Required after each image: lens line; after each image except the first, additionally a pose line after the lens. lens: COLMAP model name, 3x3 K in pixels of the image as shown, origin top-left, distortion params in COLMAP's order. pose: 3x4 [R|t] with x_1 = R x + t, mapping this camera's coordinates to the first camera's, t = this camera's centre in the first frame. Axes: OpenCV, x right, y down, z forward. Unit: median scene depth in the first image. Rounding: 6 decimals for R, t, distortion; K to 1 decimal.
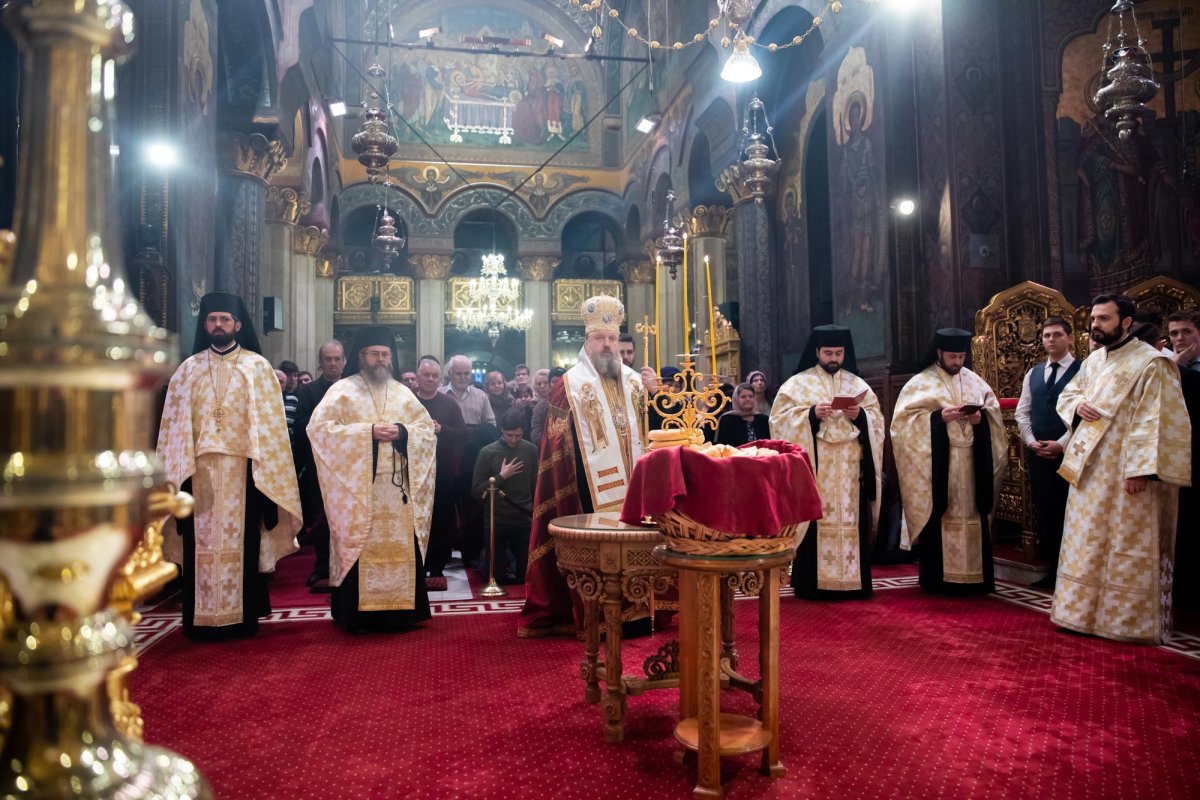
lens RADIAL K [[816.1, 0, 602.8], [0, 816.1, 392.5], [0, 0, 1]] dist [-0.114846, 0.089758]
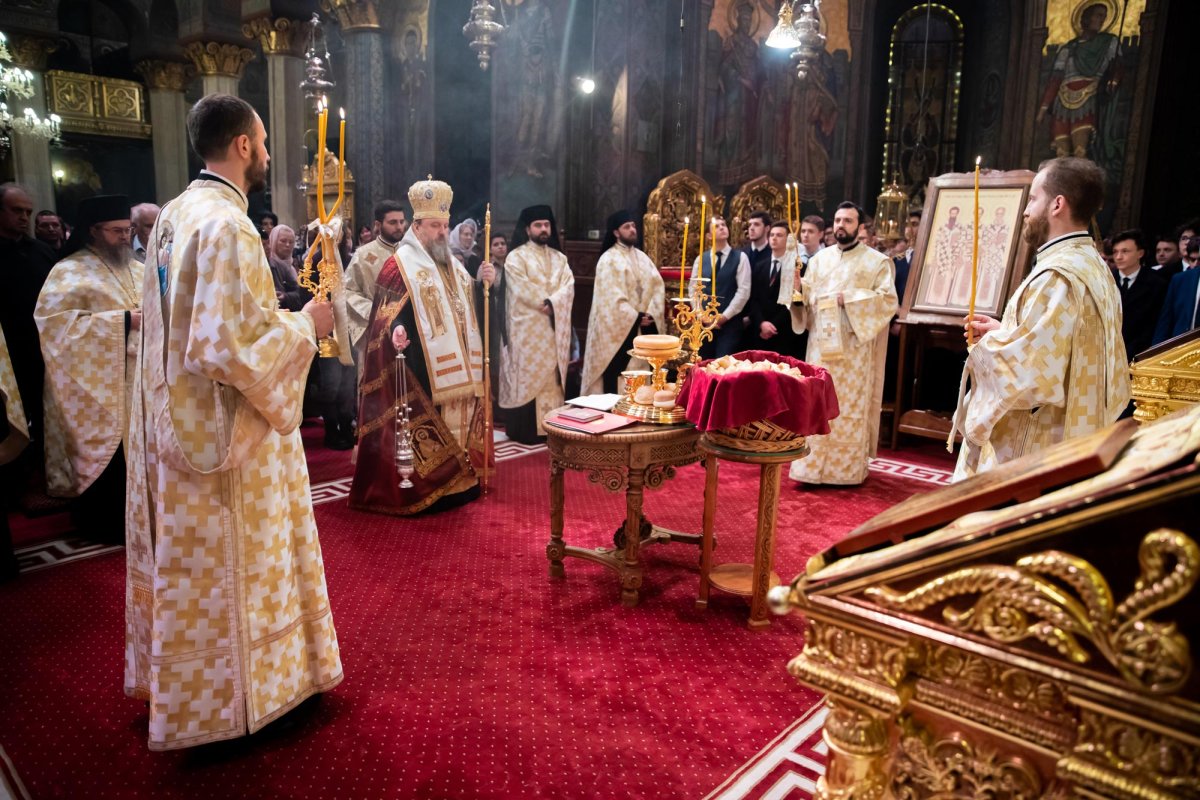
lens RADIAL K [[816.1, 0, 602.8], [0, 816.1, 392.5], [0, 0, 1]] dist [-0.114846, 0.089758]
pose [[0.789472, -0.079941, 0.608558, -0.324450], [-0.058283, 0.977239, 0.203980, -0.052093], [-0.611013, -0.196505, 0.766844, 0.072956]]
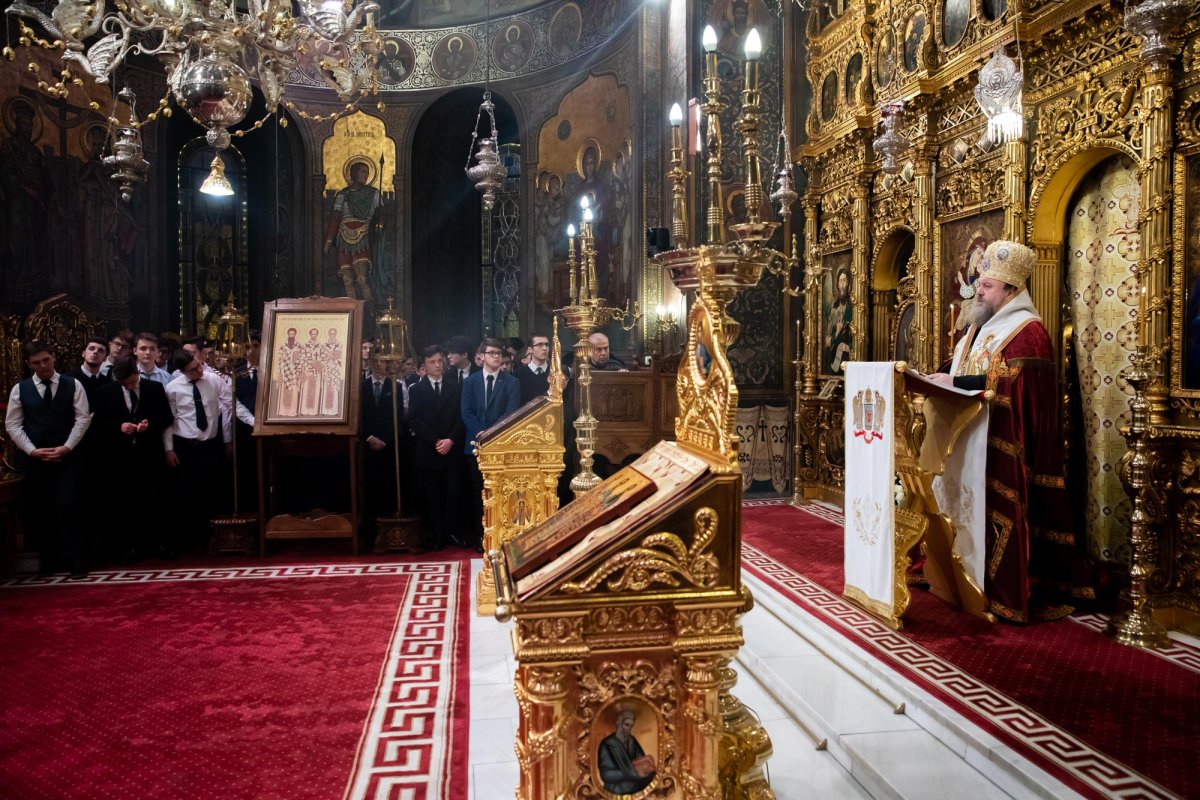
lens RADIAL K [[820.7, 0, 602.5], [0, 820.7, 392.2], [0, 0, 1]] dist [-0.106753, 0.085682]
pose [[0.027559, -0.023014, 0.999355, -0.458801], [-0.035872, 0.999068, 0.023997, -0.054389], [-0.998976, -0.036511, 0.026707, 0.140935]]
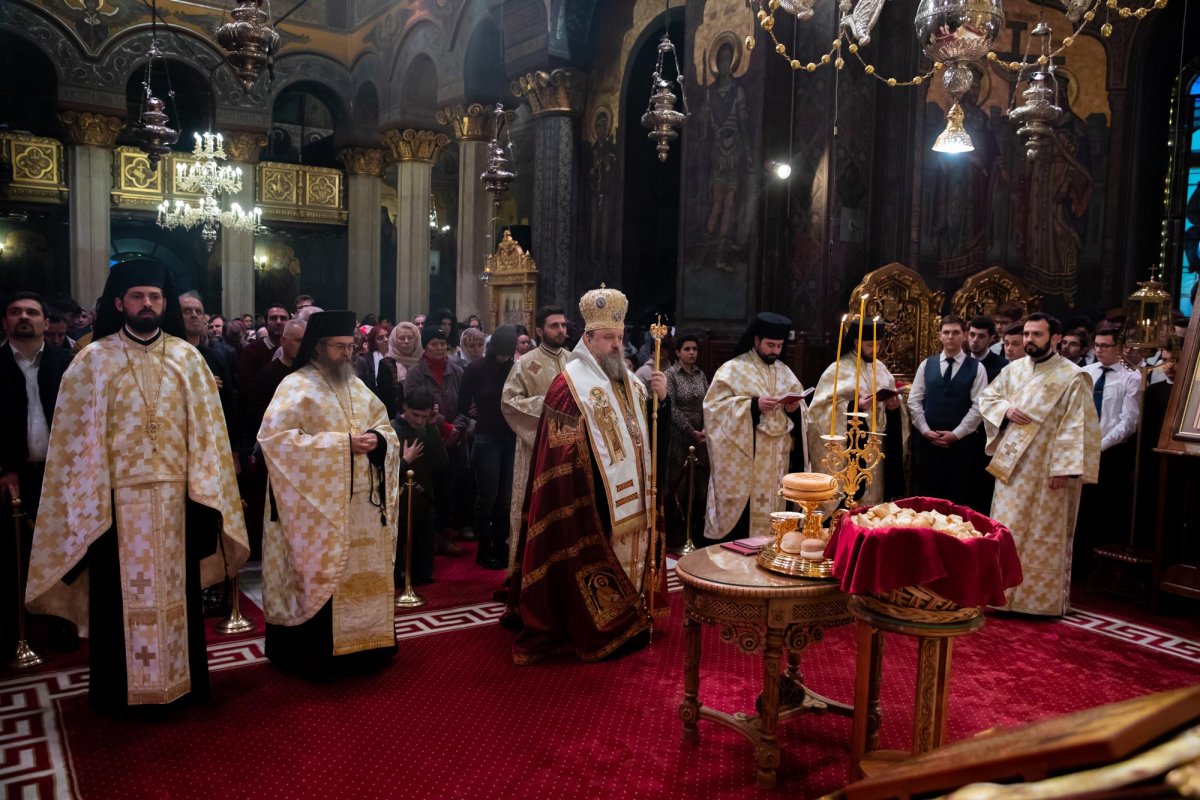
lens RADIAL K [[928.3, 0, 603.0], [0, 928.3, 391.8], [0, 0, 1]] dist [-0.084017, 0.098888]
pose [[0.916038, 0.005602, 0.401052, -0.290266], [-0.054232, 0.992450, 0.110006, -0.081977], [-0.397408, -0.122520, 0.909426, 0.035872]]
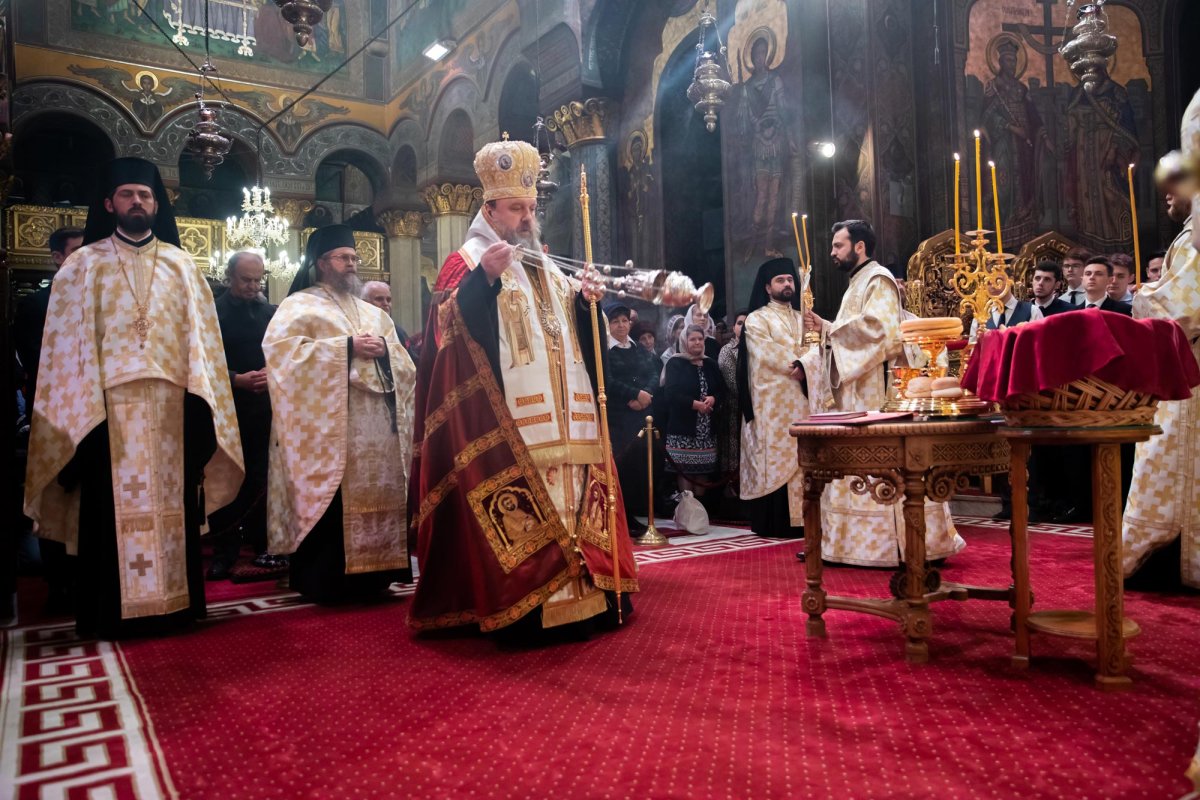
lens RADIAL K [[898.4, 0, 603.3], [0, 898.4, 393.7], [0, 0, 1]] dist [-0.093703, 0.098290]
pose [[0.928308, -0.006082, 0.371762, -0.299848], [0.001839, 0.999929, 0.011767, 0.056132], [-0.371807, -0.010239, 0.928253, 0.100036]]
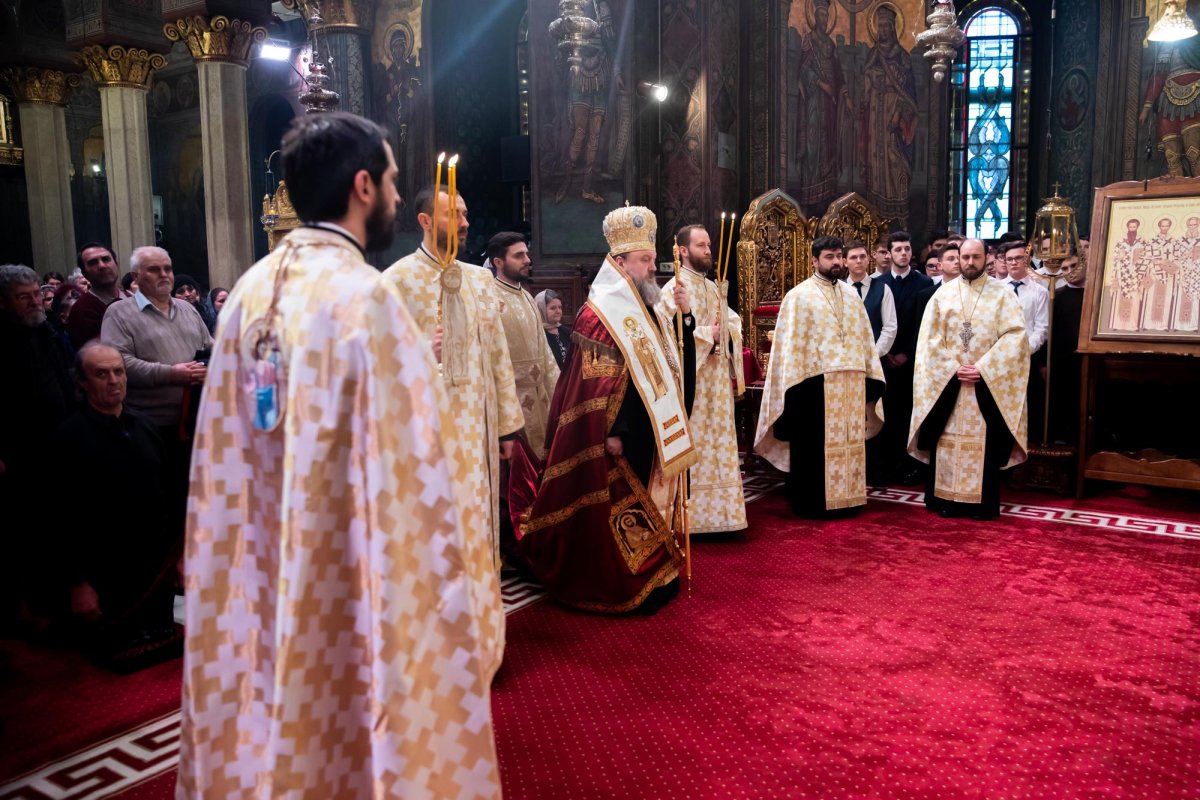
lens RADIAL K [[942.2, 0, 602.6], [0, 942.2, 390.9], [0, 0, 1]] dist [-0.083182, 0.103612]
pose [[0.711234, -0.084123, 0.697904, -0.484215], [-0.022361, 0.989604, 0.142072, -0.046554], [-0.702600, -0.116652, 0.701959, 0.267285]]
